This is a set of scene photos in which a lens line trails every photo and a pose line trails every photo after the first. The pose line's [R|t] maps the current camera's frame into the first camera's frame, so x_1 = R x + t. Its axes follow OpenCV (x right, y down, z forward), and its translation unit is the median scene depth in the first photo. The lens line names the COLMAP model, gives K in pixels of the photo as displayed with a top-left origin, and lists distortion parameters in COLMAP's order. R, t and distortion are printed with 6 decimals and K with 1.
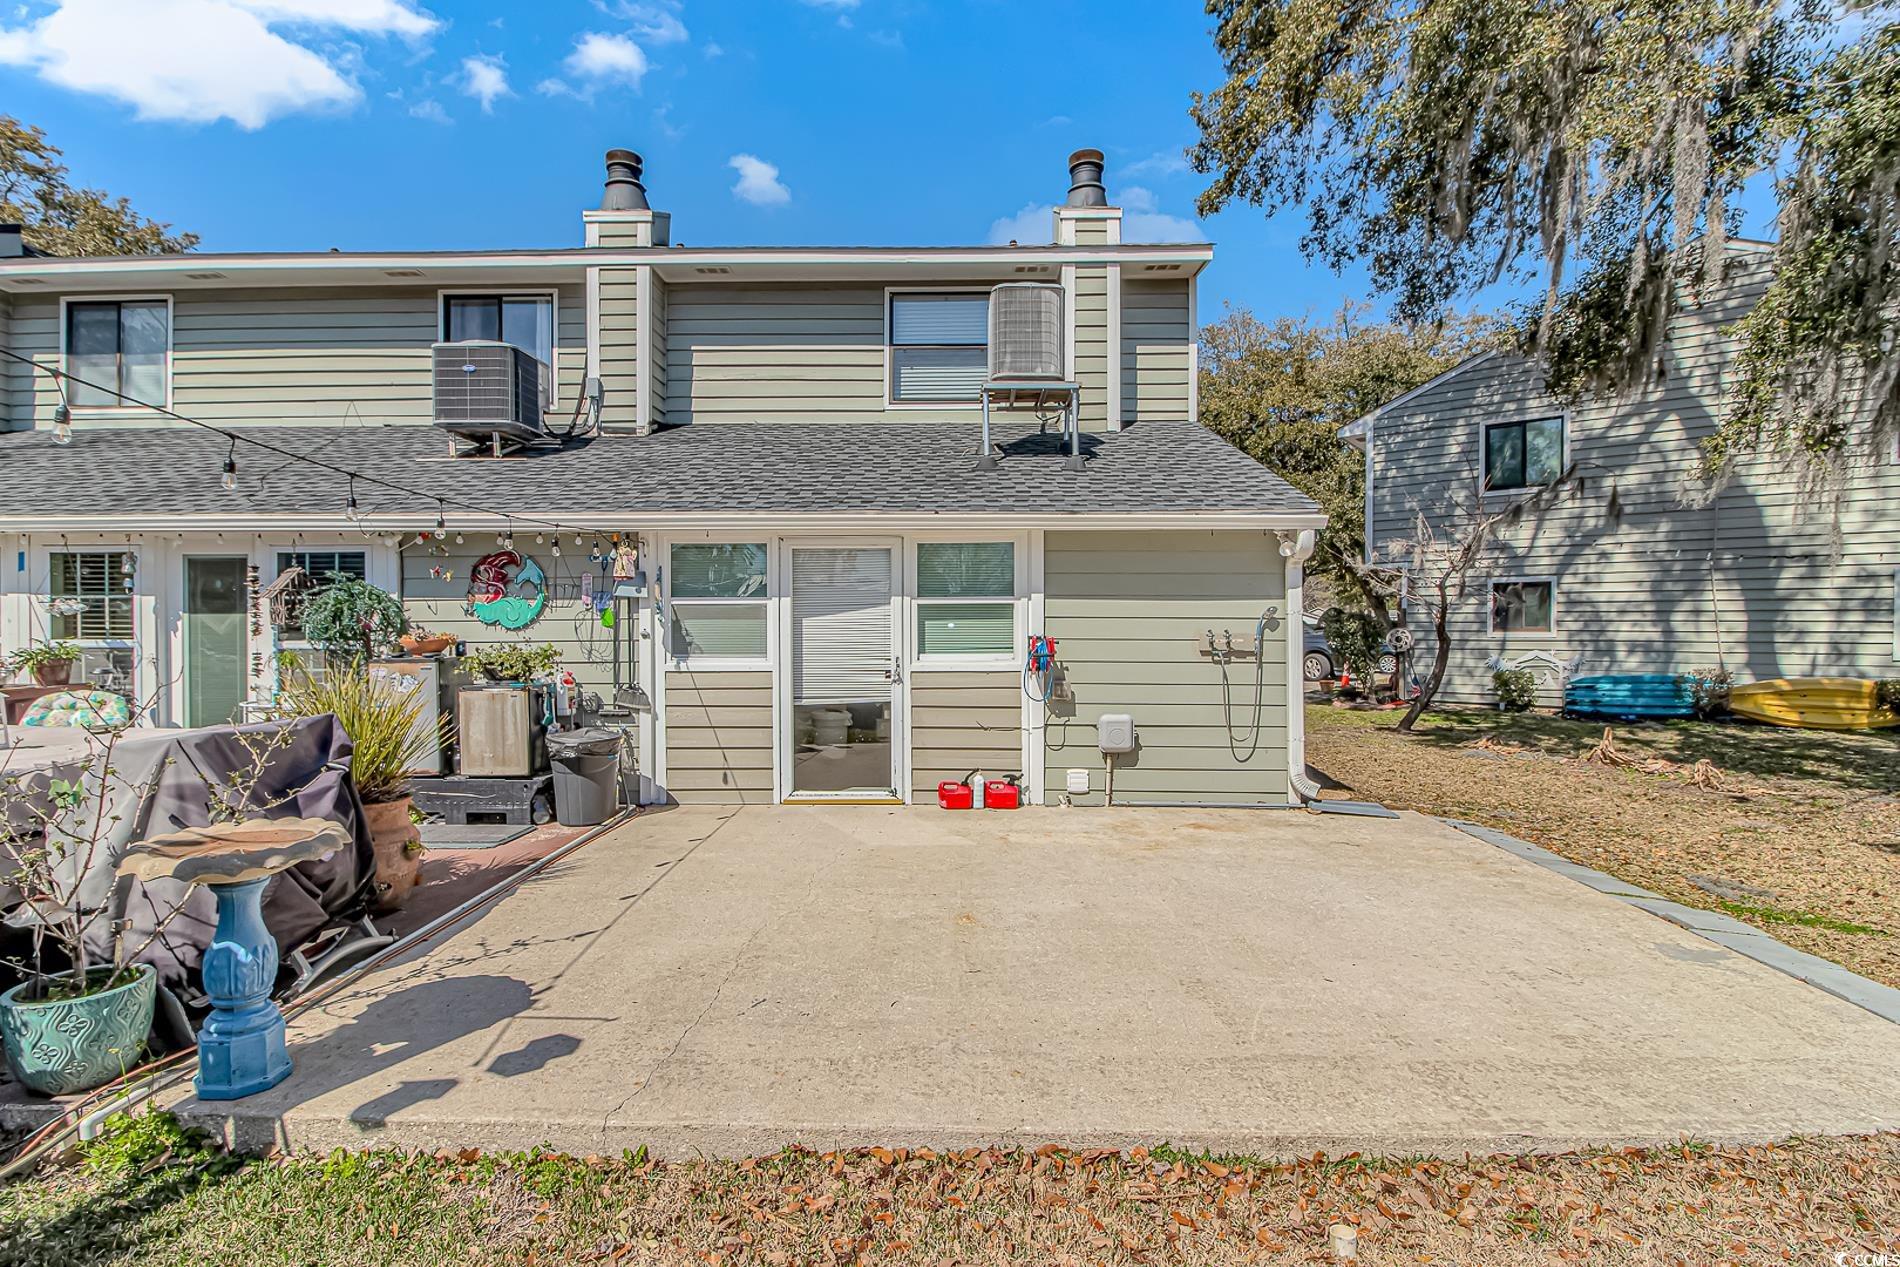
lens RADIAL K [[894.3, 0, 952.3], [0, 894.3, 637.9], [0, 0, 1]] dist [-0.001353, -0.010276]
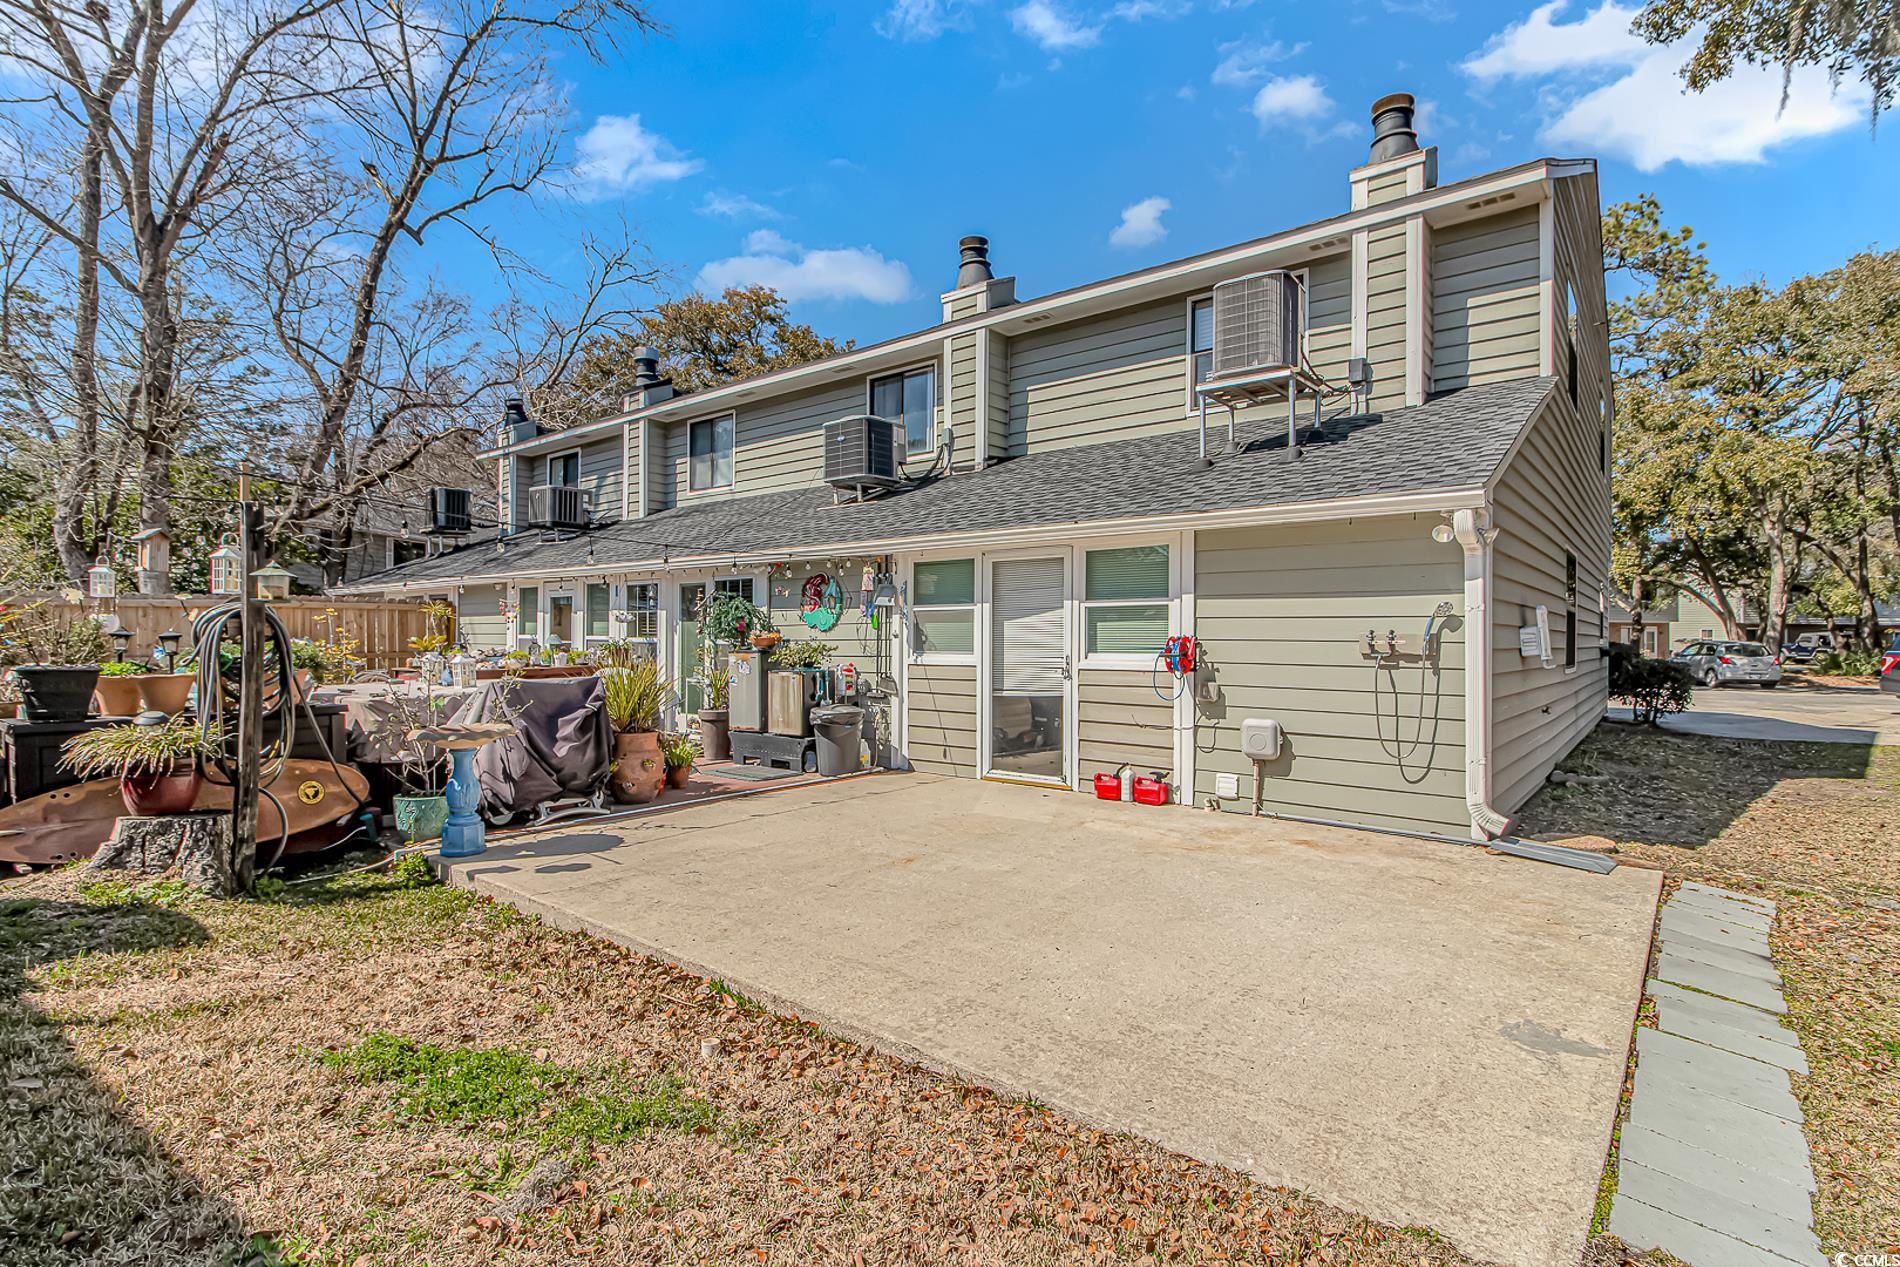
lens RADIAL K [[894.3, 0, 909.8], [0, 894.3, 626.5], [0, 0, 1]] dist [-0.001353, -0.010276]
pose [[0.780050, -0.004368, -0.625702, 0.471249], [-0.010267, 0.999752, -0.019778, 0.009453], [0.625633, 0.021852, 0.779811, 0.021605]]
